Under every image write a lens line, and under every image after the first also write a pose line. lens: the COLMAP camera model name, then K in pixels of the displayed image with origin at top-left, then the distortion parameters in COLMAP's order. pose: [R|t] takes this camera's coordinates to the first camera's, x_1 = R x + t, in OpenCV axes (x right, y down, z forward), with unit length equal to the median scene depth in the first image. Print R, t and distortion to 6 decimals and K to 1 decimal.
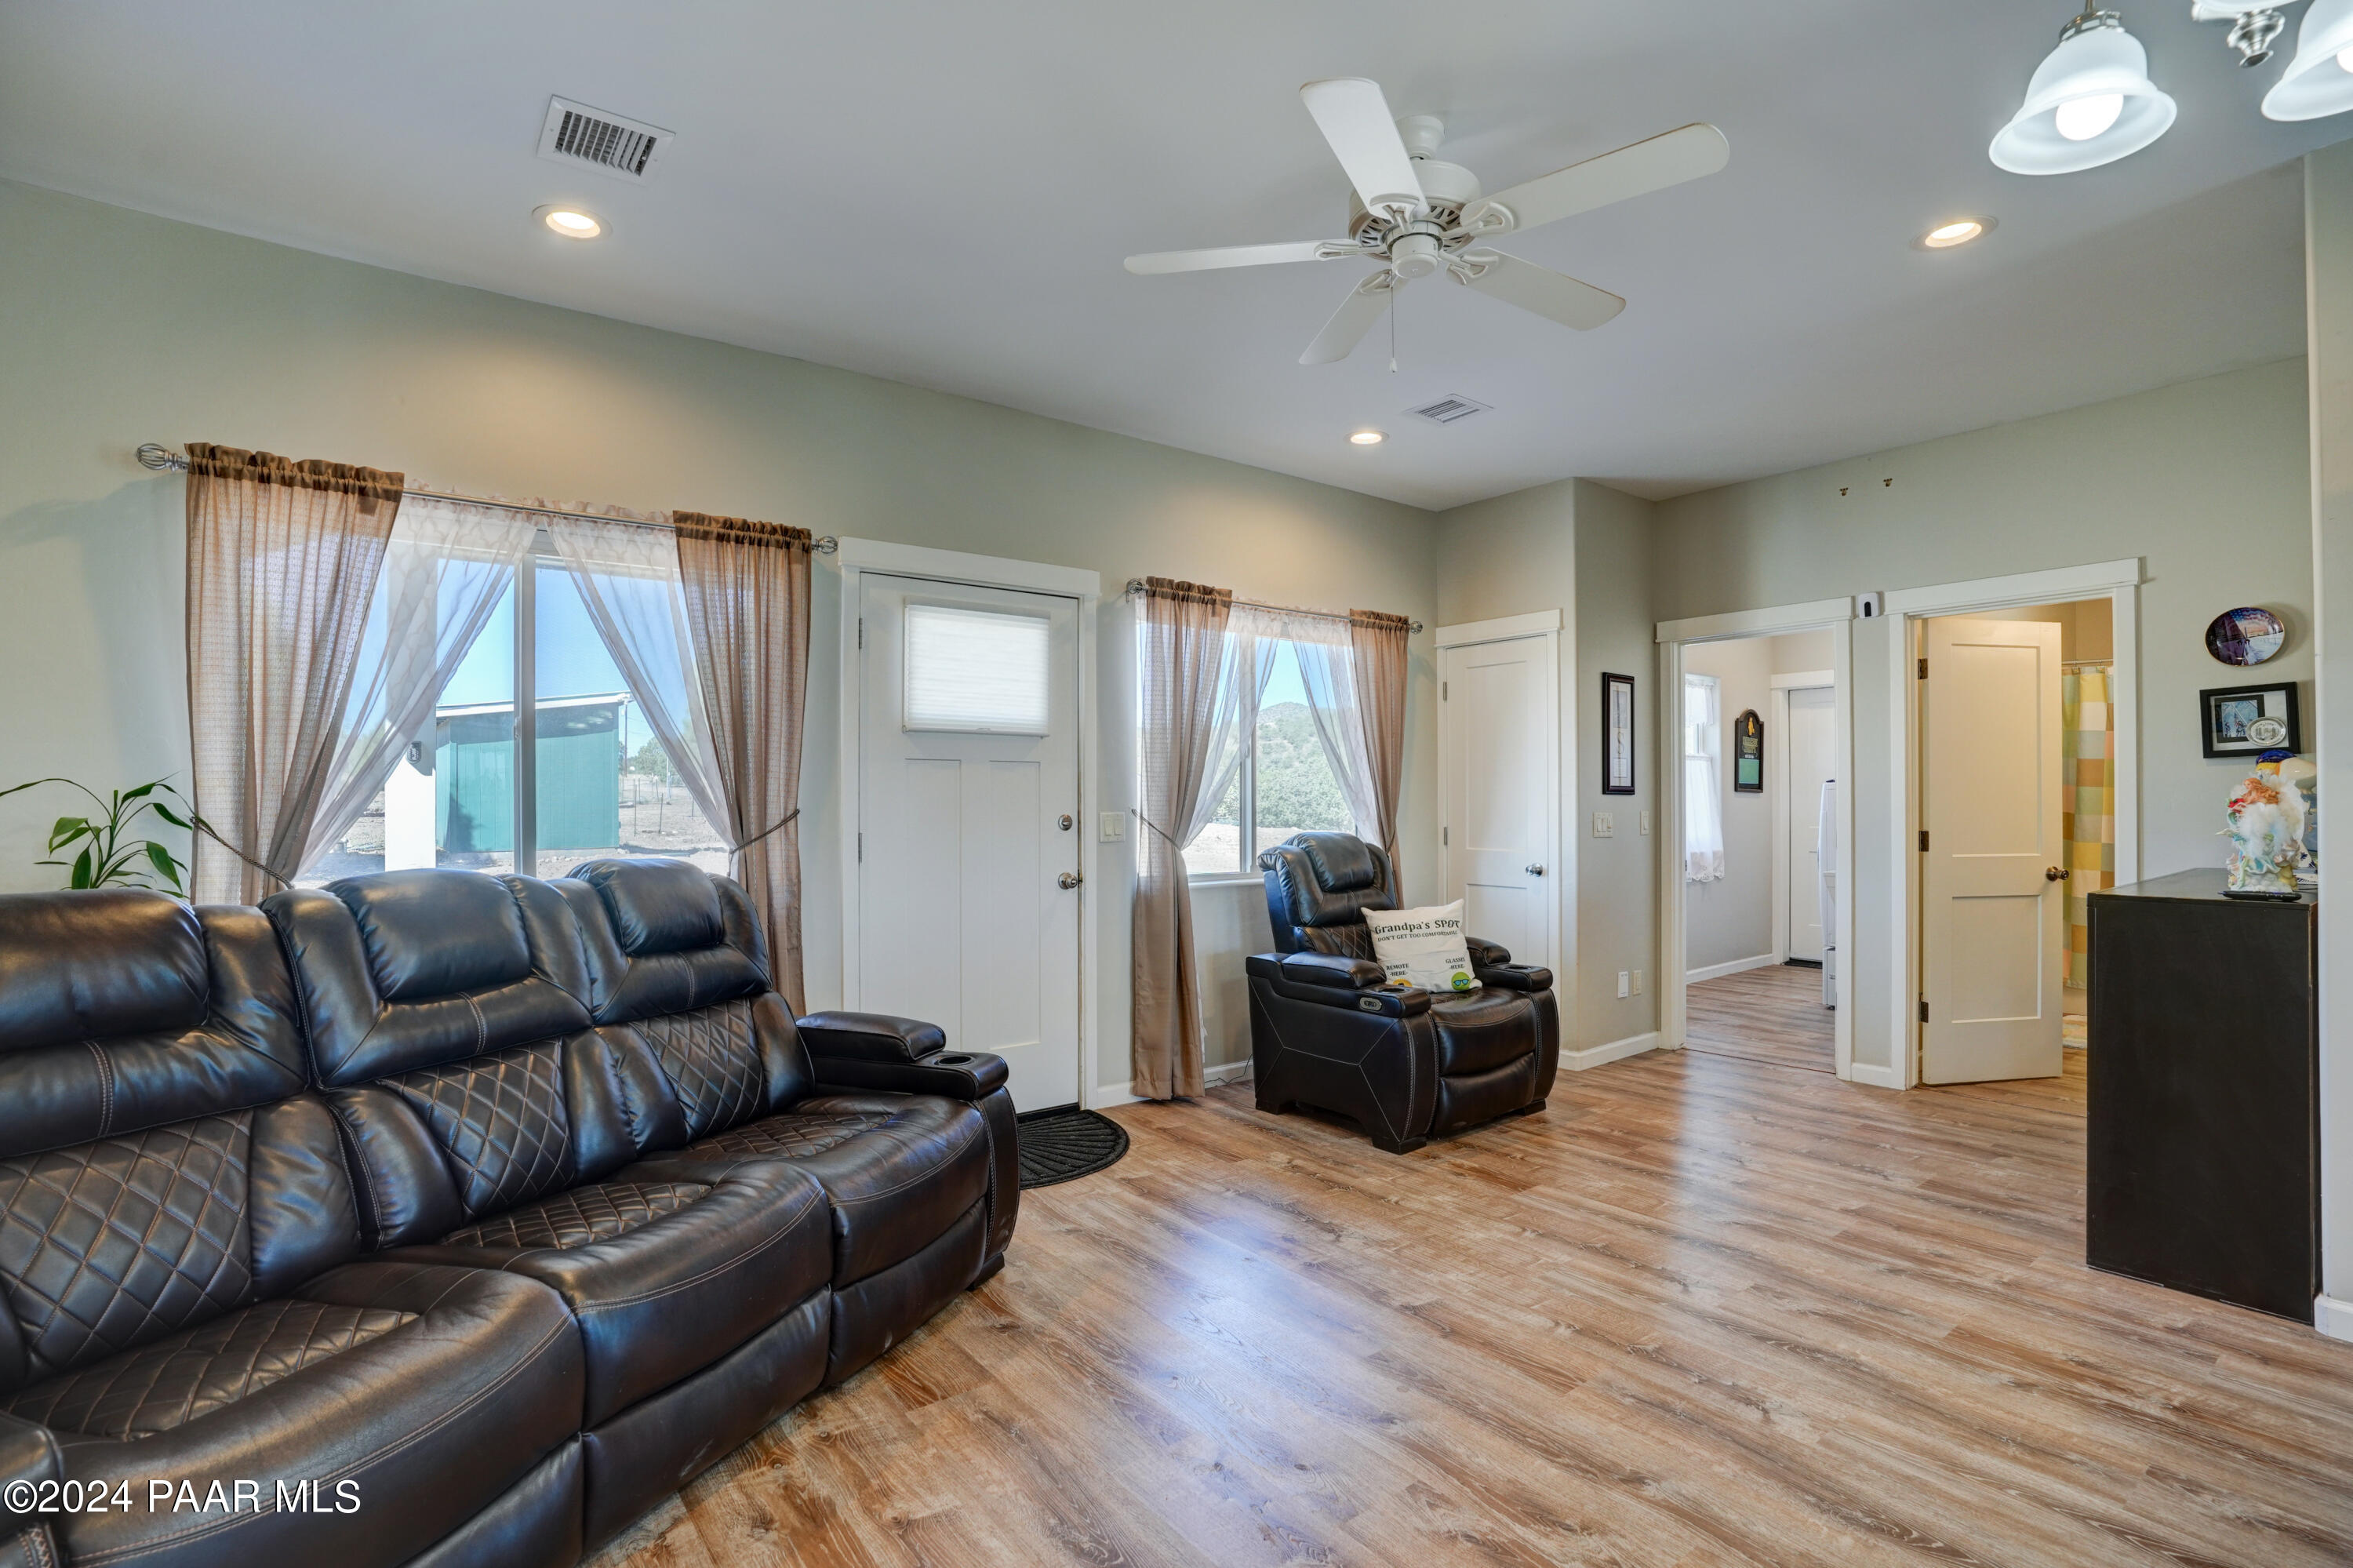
lens RADIAL K [[1108.3, 0, 1176.5], [0, 1108.3, 784.0], [0, 0, 1]] dist [-0.070537, 0.031764]
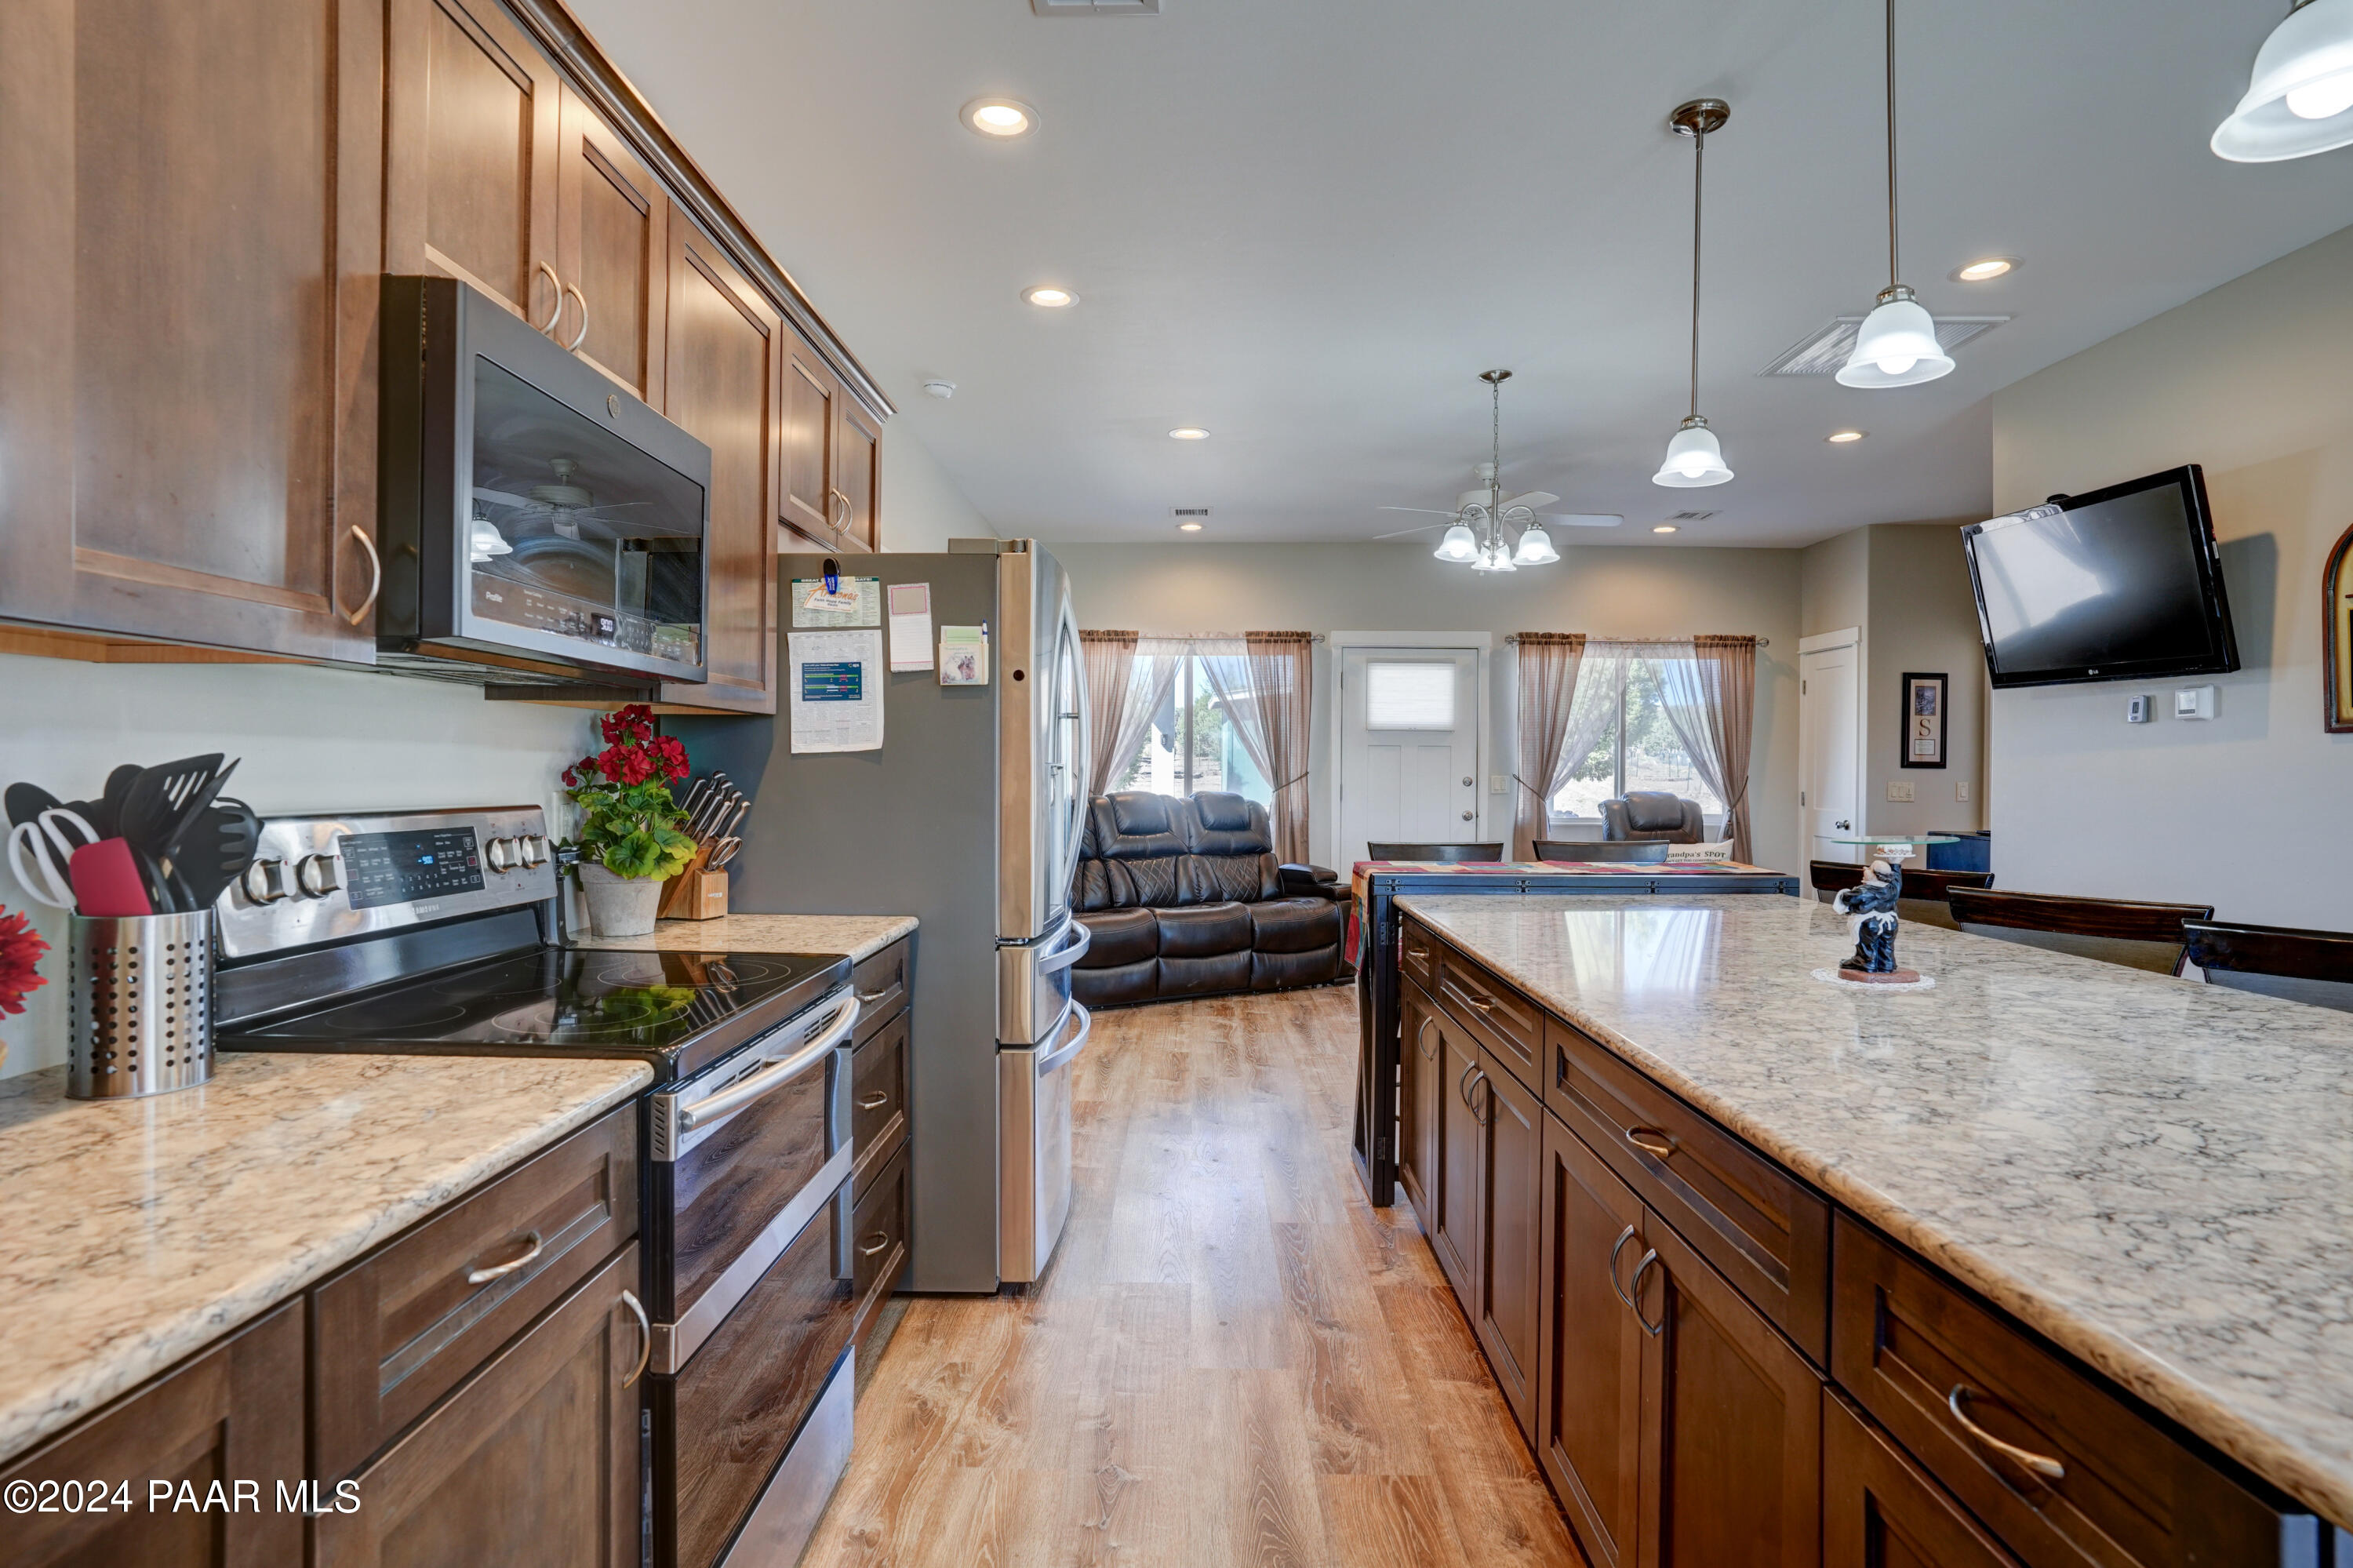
lens RADIAL K [[1234.7, 0, 1201.6], [0, 1234.7, 765.4], [0, 0, 1]] dist [-0.003935, 0.000115]
pose [[0.801072, 0.008159, -0.598513, 0.990350], [0.001058, 0.999886, 0.015047, -0.027328], [0.598568, -0.012687, 0.800972, -1.067202]]
